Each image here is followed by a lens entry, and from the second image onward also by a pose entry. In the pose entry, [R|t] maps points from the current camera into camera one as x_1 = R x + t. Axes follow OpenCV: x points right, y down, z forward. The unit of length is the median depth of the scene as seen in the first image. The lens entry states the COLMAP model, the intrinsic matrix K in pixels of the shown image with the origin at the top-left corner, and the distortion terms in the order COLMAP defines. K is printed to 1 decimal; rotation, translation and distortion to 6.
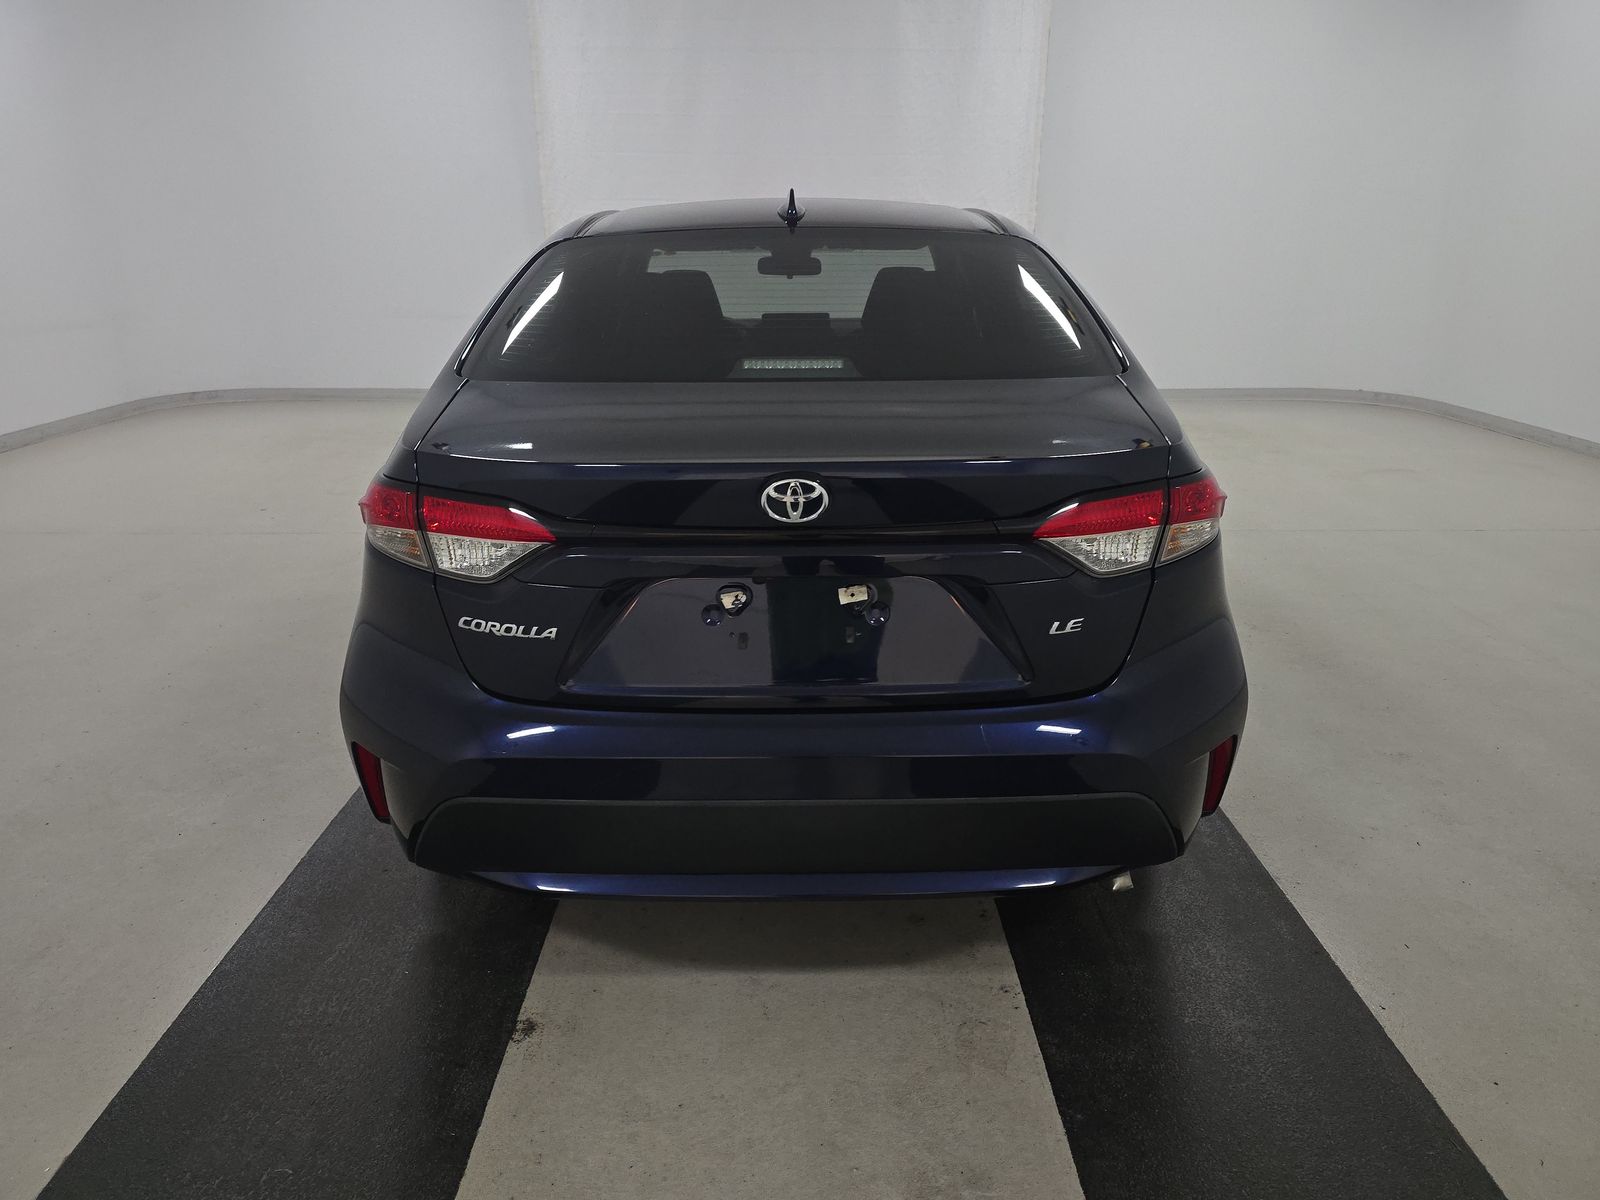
lens RADIAL K [[1099.1, 0, 800.0], [0, 1099.1, 600.0], [0, 0, 1]] dist [0.003088, -0.000182]
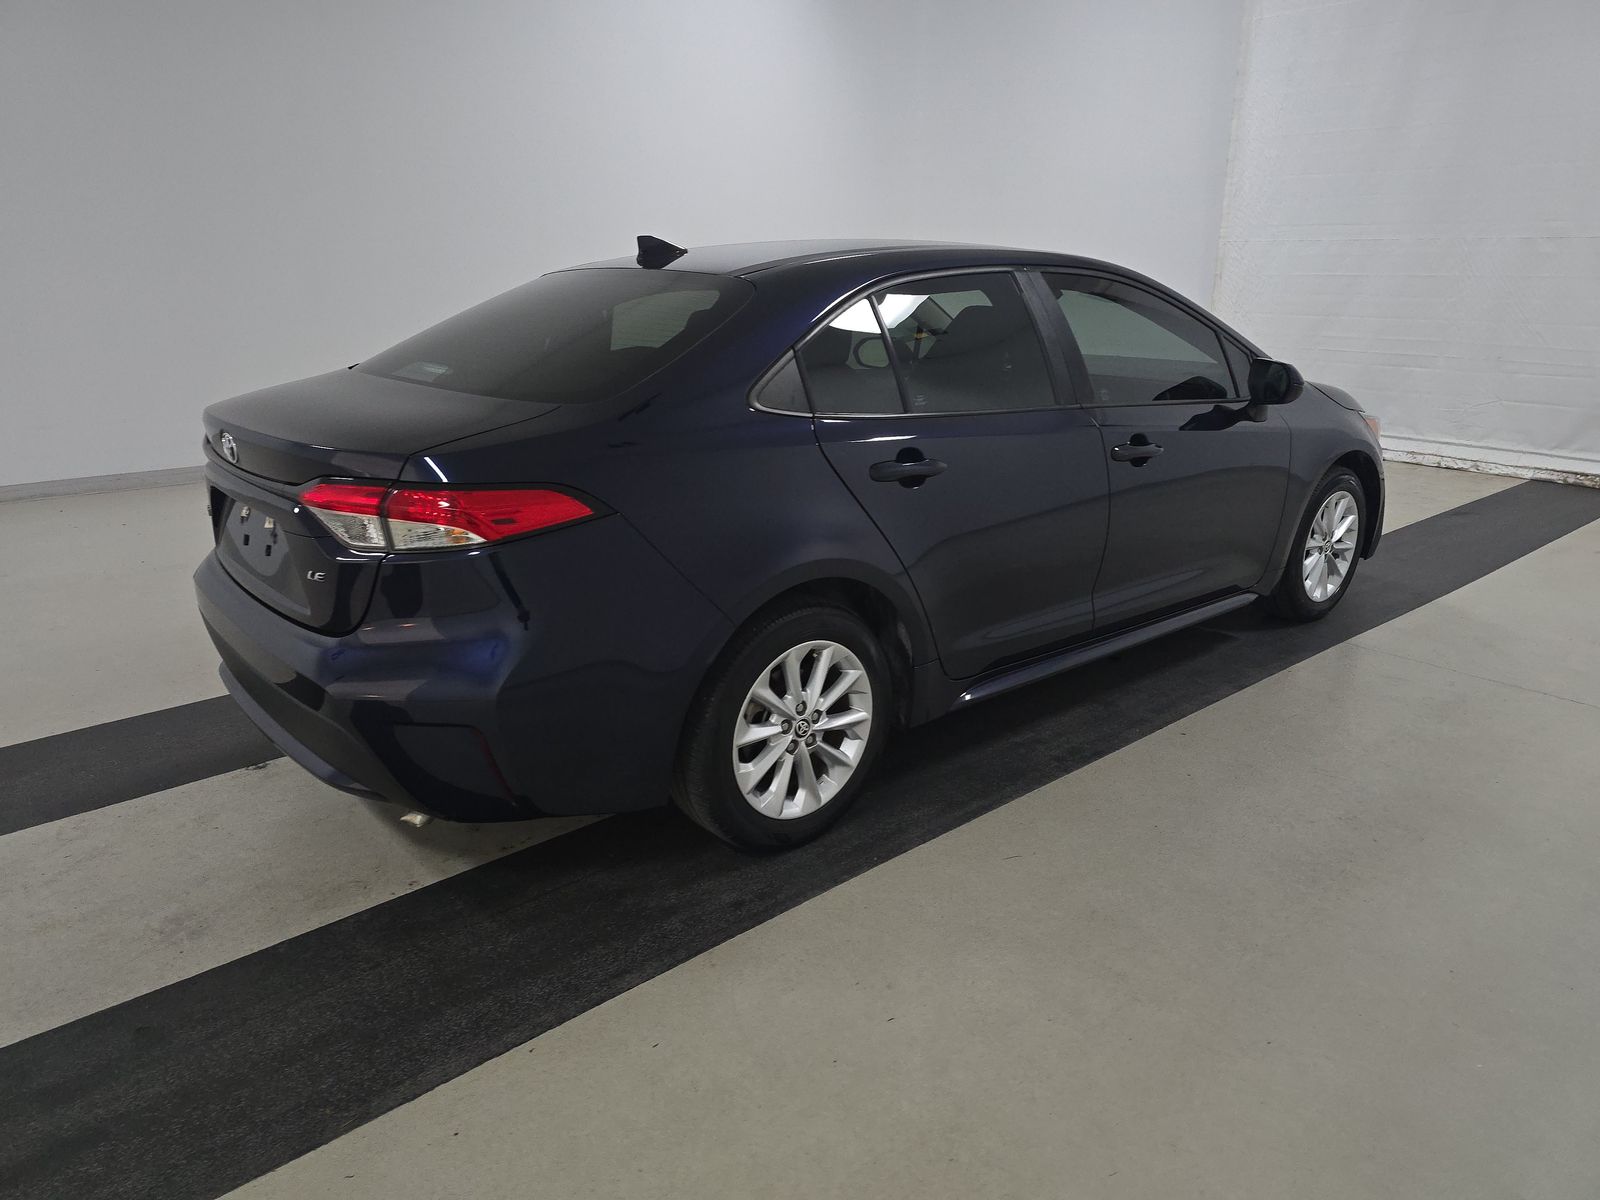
lens RADIAL K [[1099.1, 0, 800.0], [0, 1099.1, 600.0], [0, 0, 1]] dist [0.003088, -0.000182]
pose [[0.635729, 0.224590, -0.738517, 1.361475], [-0.240073, 0.966816, 0.087359, -0.172039], [0.733630, 0.121761, 0.668551, 0.476376]]
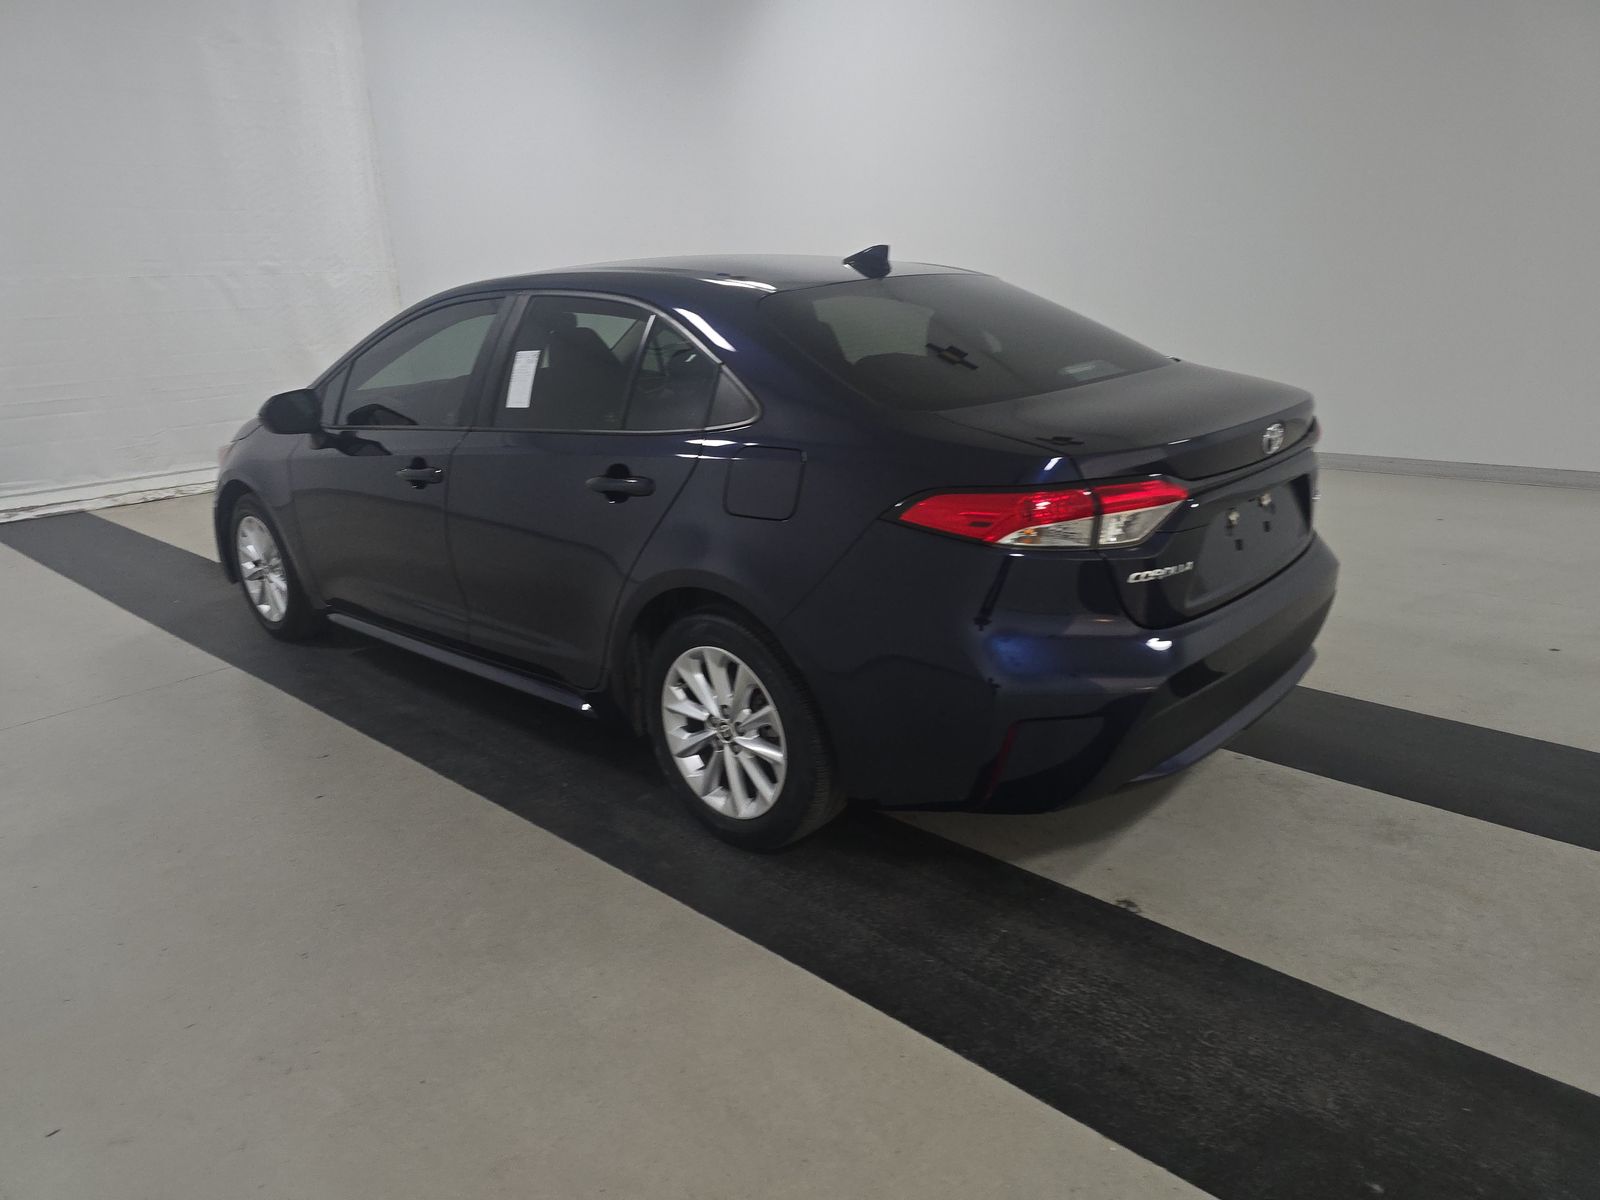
lens RADIAL K [[1099.1, 0, 800.0], [0, 1099.1, 600.0], [0, 0, 1]] dist [0.003088, -0.000182]
pose [[0.674918, -0.236577, 0.698940, -1.292088], [0.268097, 0.961099, 0.066429, -0.126439], [-0.687467, 0.142550, 0.712088, 0.315549]]
